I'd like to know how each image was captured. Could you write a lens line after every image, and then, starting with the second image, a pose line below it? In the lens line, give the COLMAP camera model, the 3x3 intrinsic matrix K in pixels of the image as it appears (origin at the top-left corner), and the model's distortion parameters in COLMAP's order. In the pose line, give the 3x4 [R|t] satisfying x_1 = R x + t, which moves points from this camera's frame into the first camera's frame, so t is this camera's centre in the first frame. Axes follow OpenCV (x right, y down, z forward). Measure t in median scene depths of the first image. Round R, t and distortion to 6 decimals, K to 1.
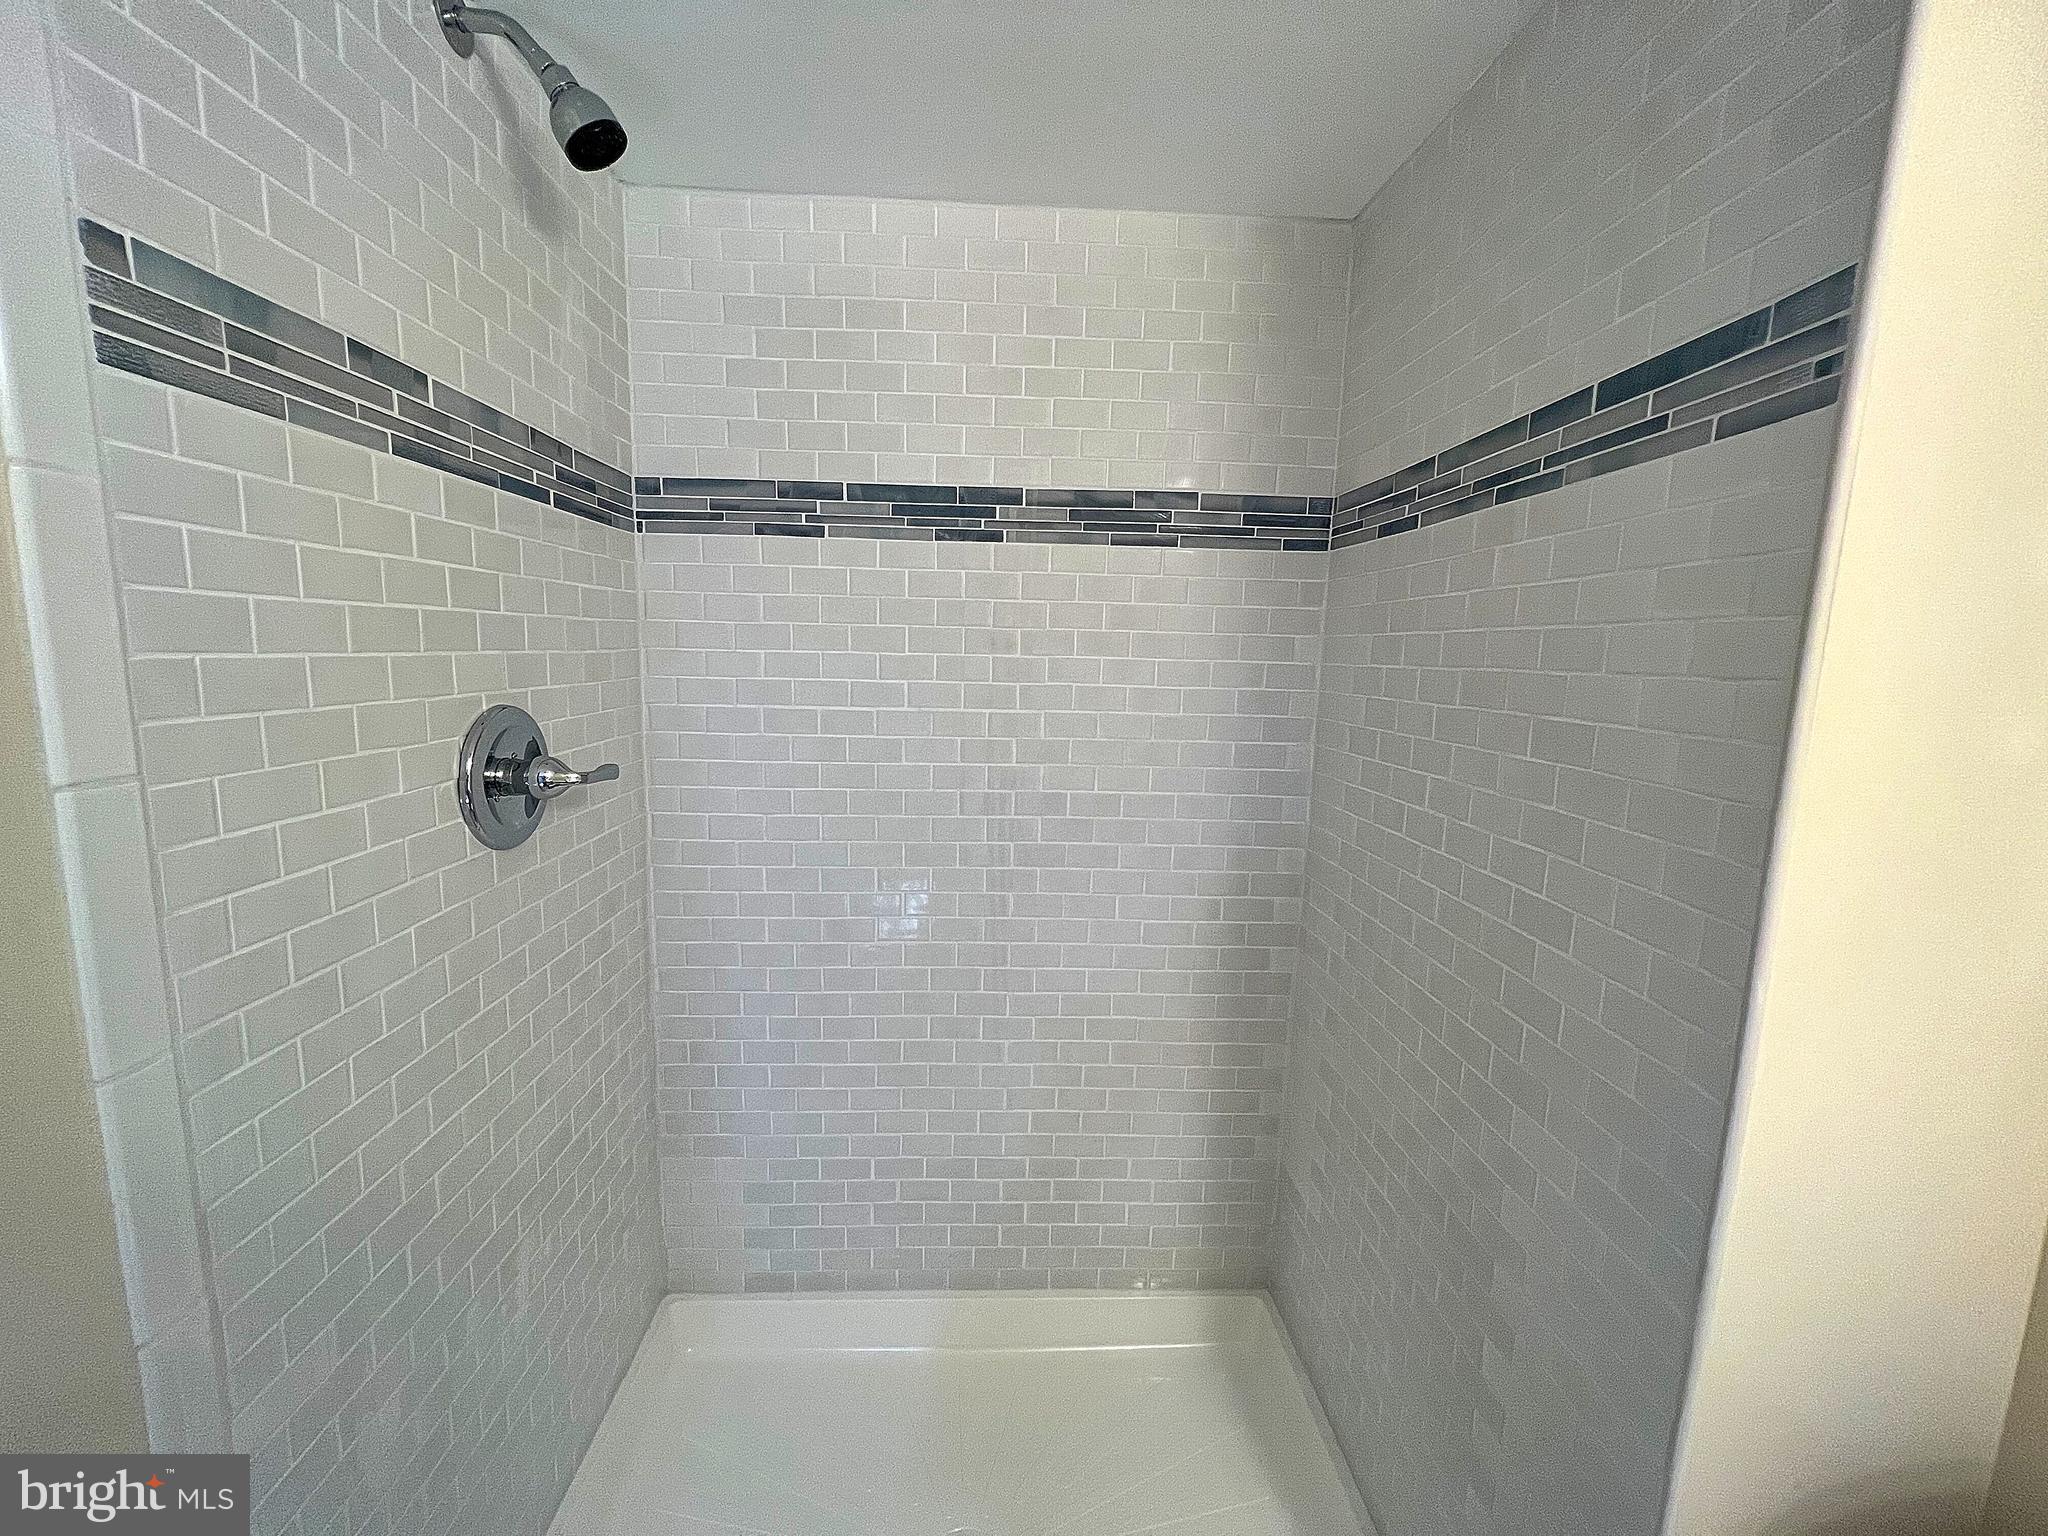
lens RADIAL K [[816.2, 0, 1017.5], [0, 816.2, 766.8], [0, 0, 1]] dist [0.001663, -0.000101]
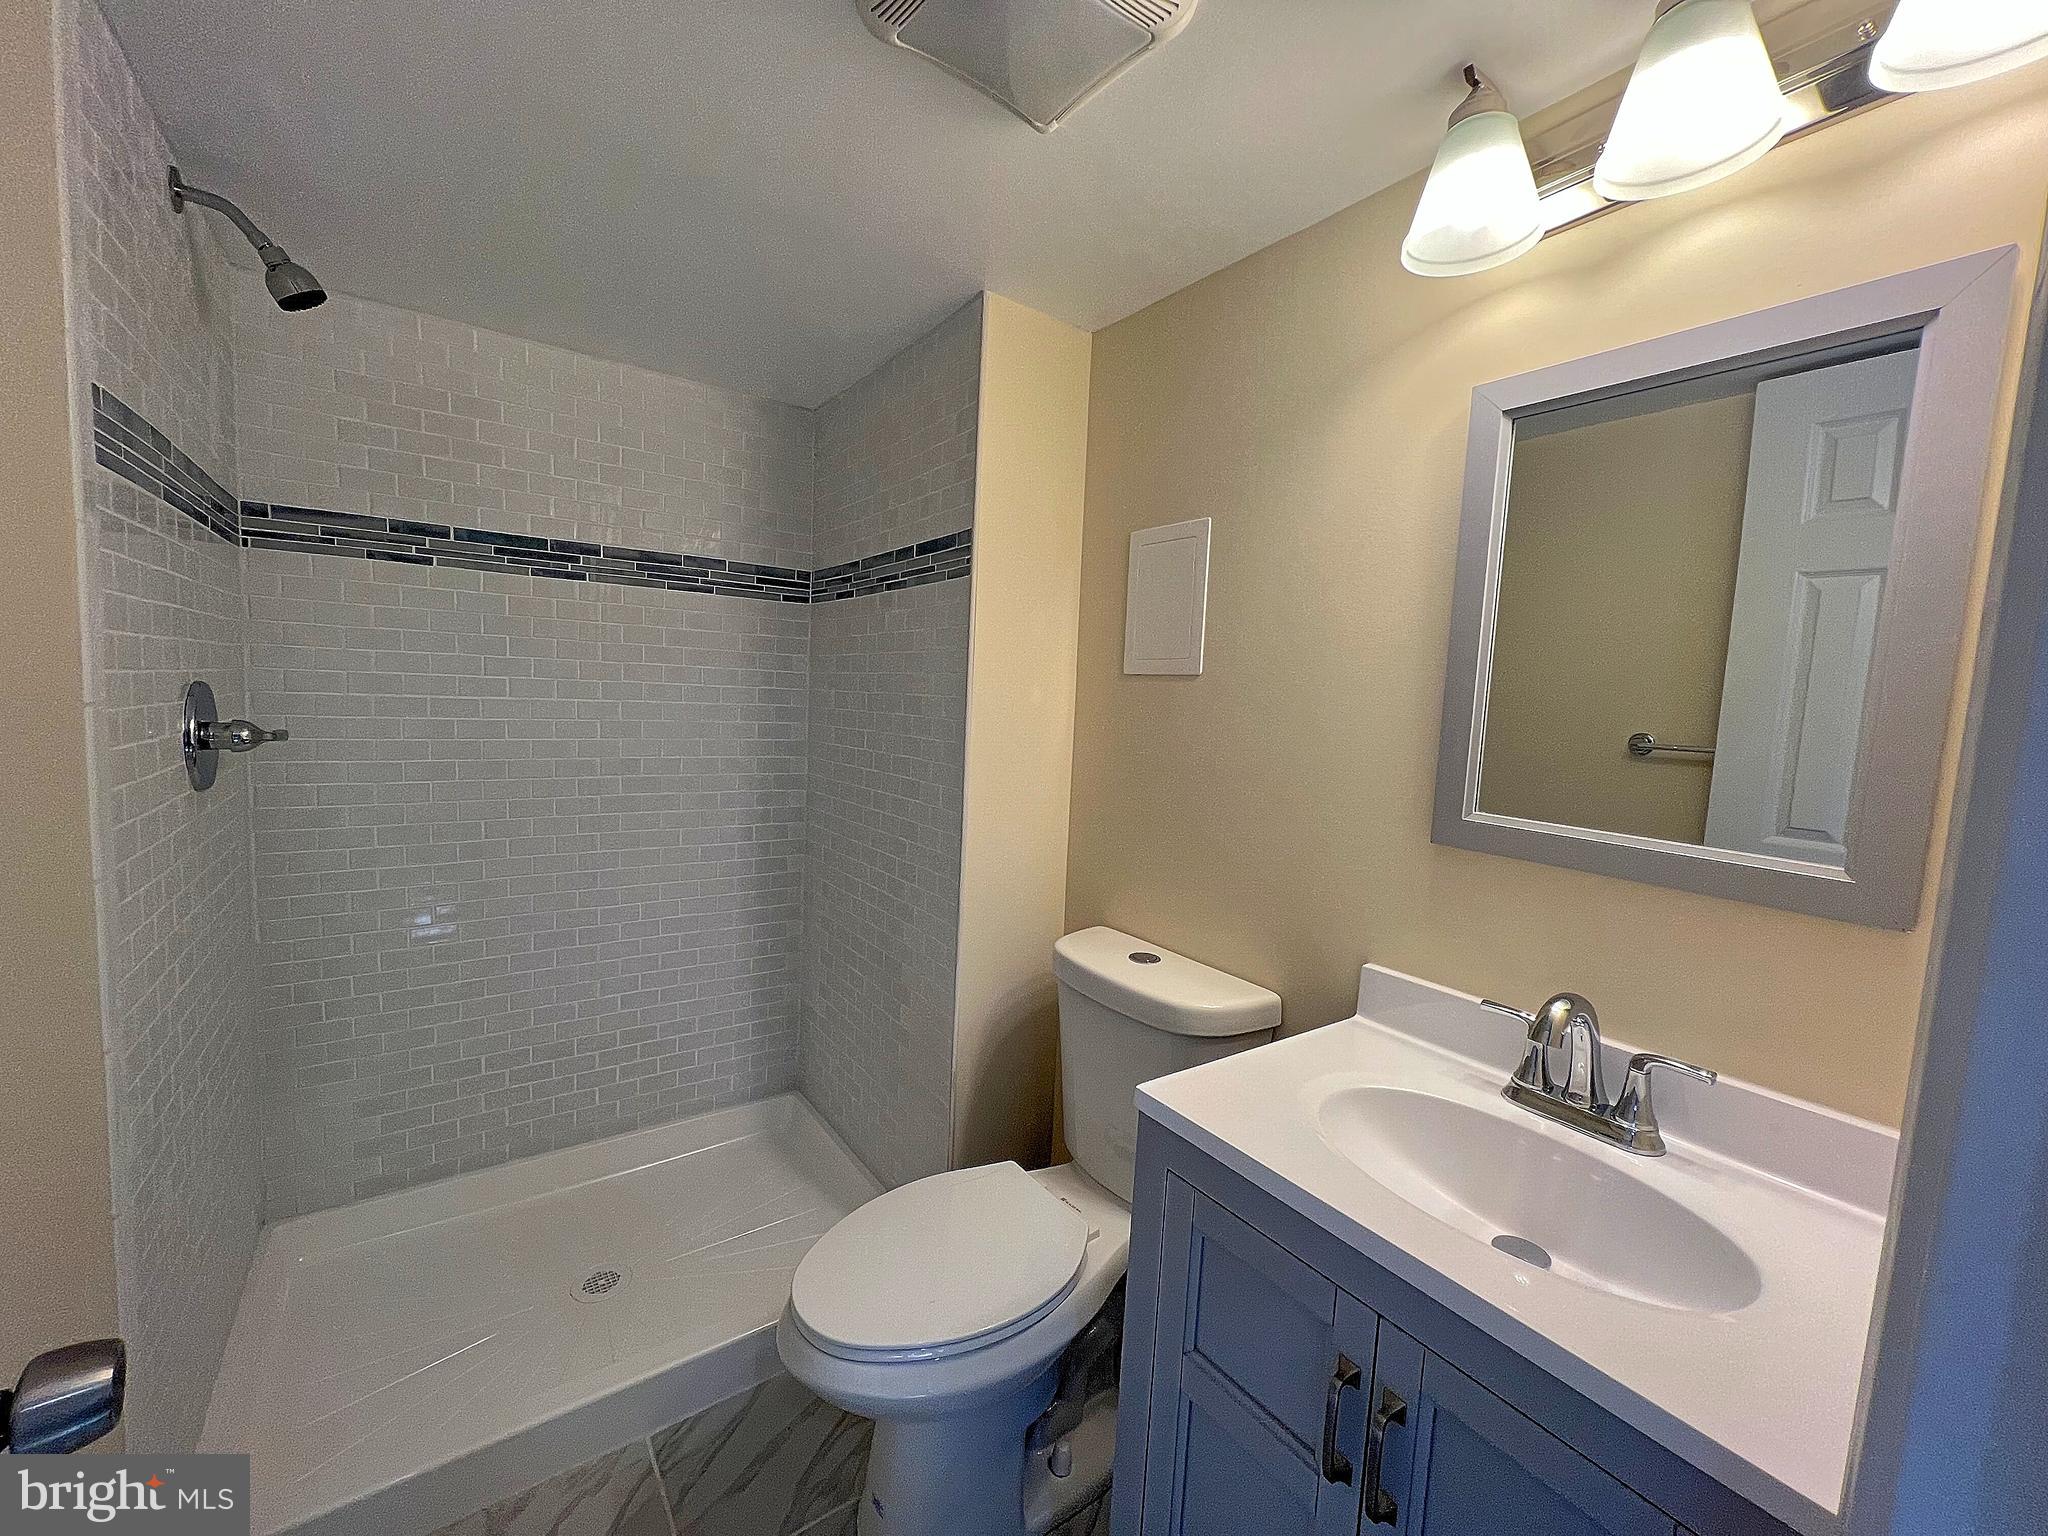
lens RADIAL K [[816.2, 0, 1017.5], [0, 816.2, 766.8], [0, 0, 1]] dist [0.001663, -0.000101]
pose [[0.834402, -0.038394, 0.549817, -0.187770], [0.057156, 0.998220, -0.017034, 0.116752], [-0.548185, 0.045638, 0.835111, -0.593037]]
